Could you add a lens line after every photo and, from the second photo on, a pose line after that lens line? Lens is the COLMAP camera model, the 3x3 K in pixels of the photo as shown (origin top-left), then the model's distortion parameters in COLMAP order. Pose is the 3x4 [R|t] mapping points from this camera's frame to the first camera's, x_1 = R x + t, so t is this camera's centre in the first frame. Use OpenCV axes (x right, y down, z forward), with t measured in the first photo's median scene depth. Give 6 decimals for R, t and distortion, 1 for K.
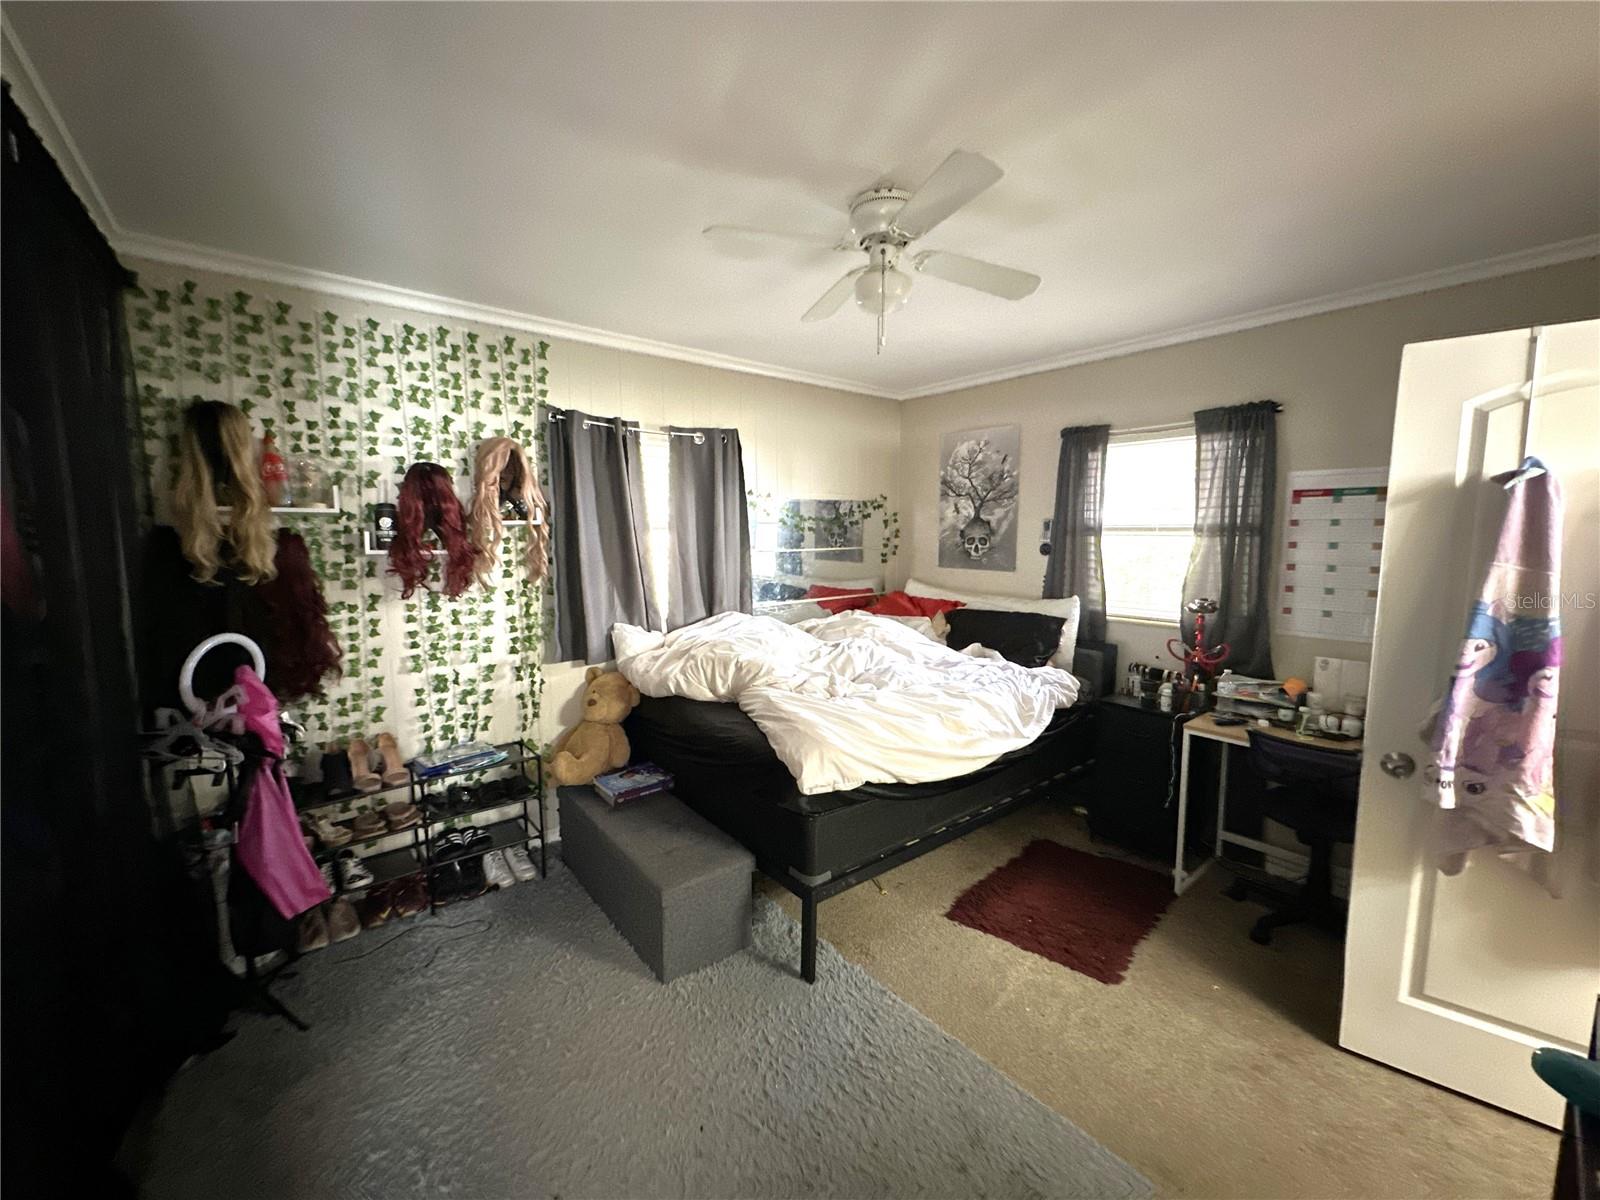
lens RADIAL K [[640.1, 0, 799.3], [0, 640.1, 600.0], [0, 0, 1]] dist [-0.003073, 0.000705]
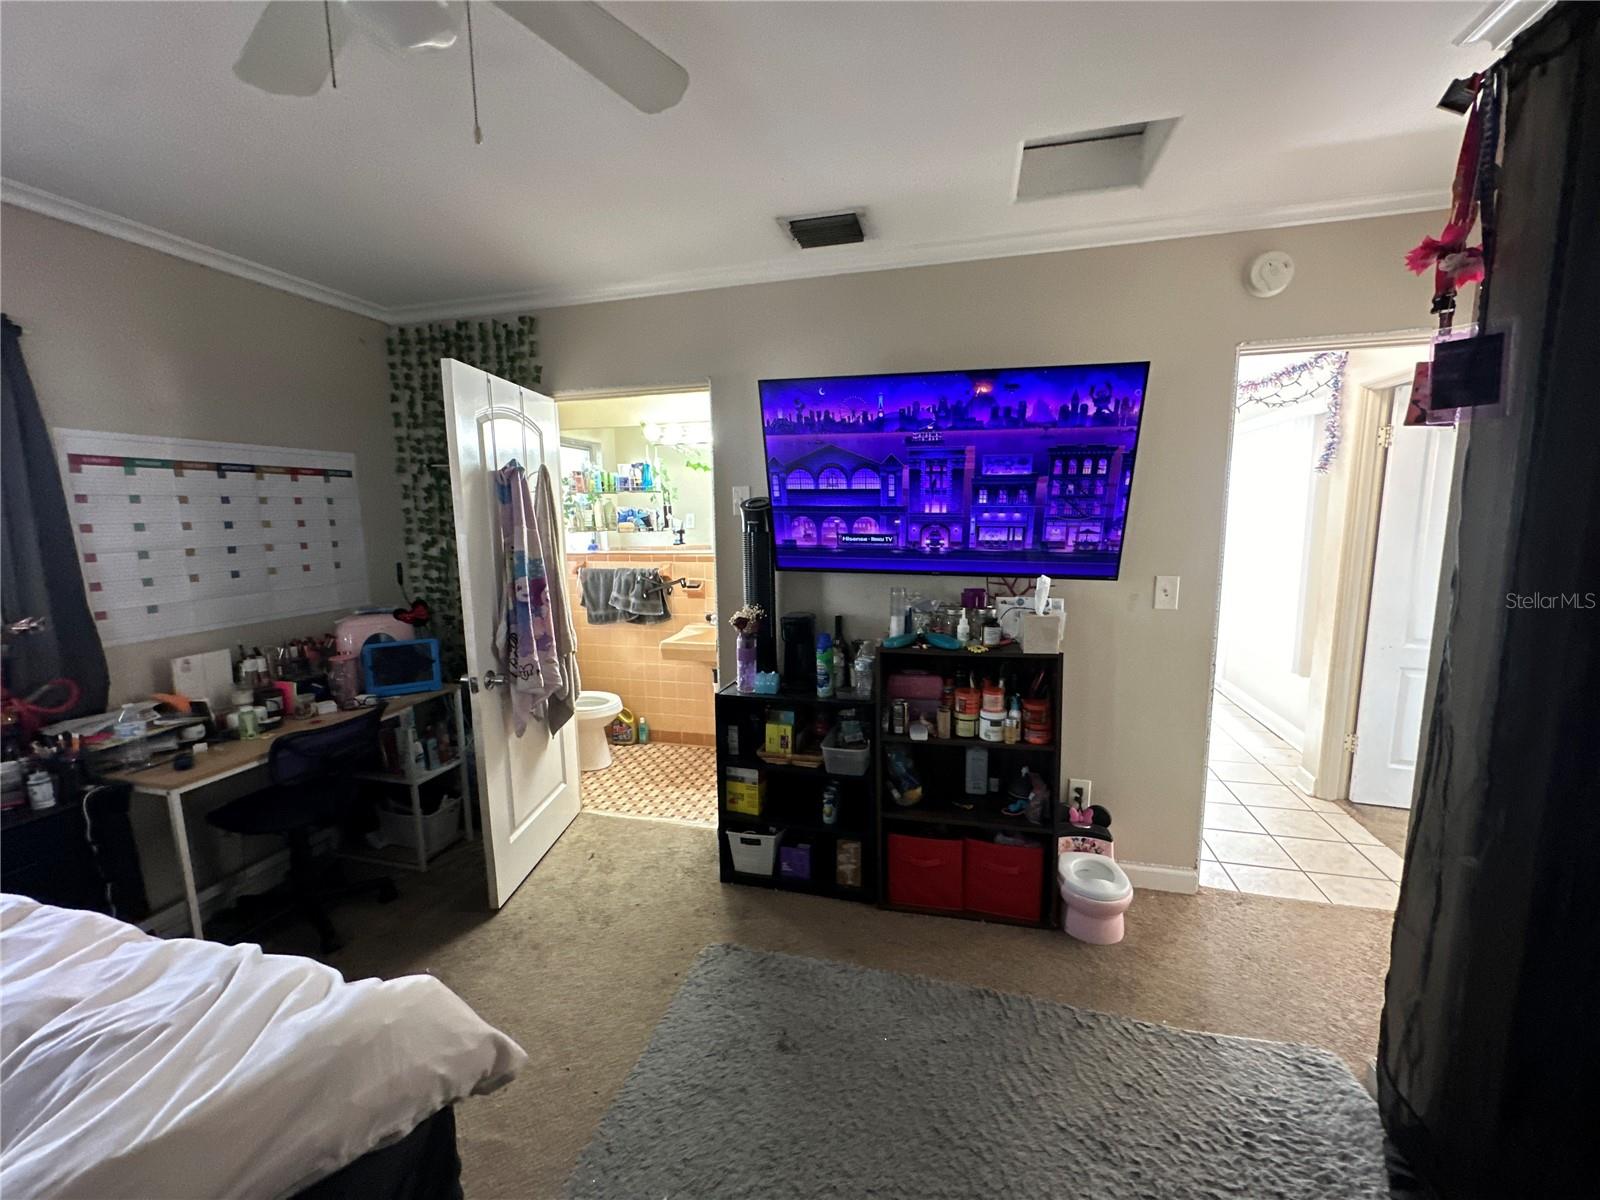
lens RADIAL K [[640.1, 0, 799.3], [0, 640.1, 600.0], [0, 0, 1]] dist [-0.003073, 0.000705]
pose [[-0.584328, -0.103522, 0.804887, -0.339017], [0.101782, 0.974649, 0.199247, -0.070953], [-0.805109, 0.198349, -0.558979, 0.793105]]
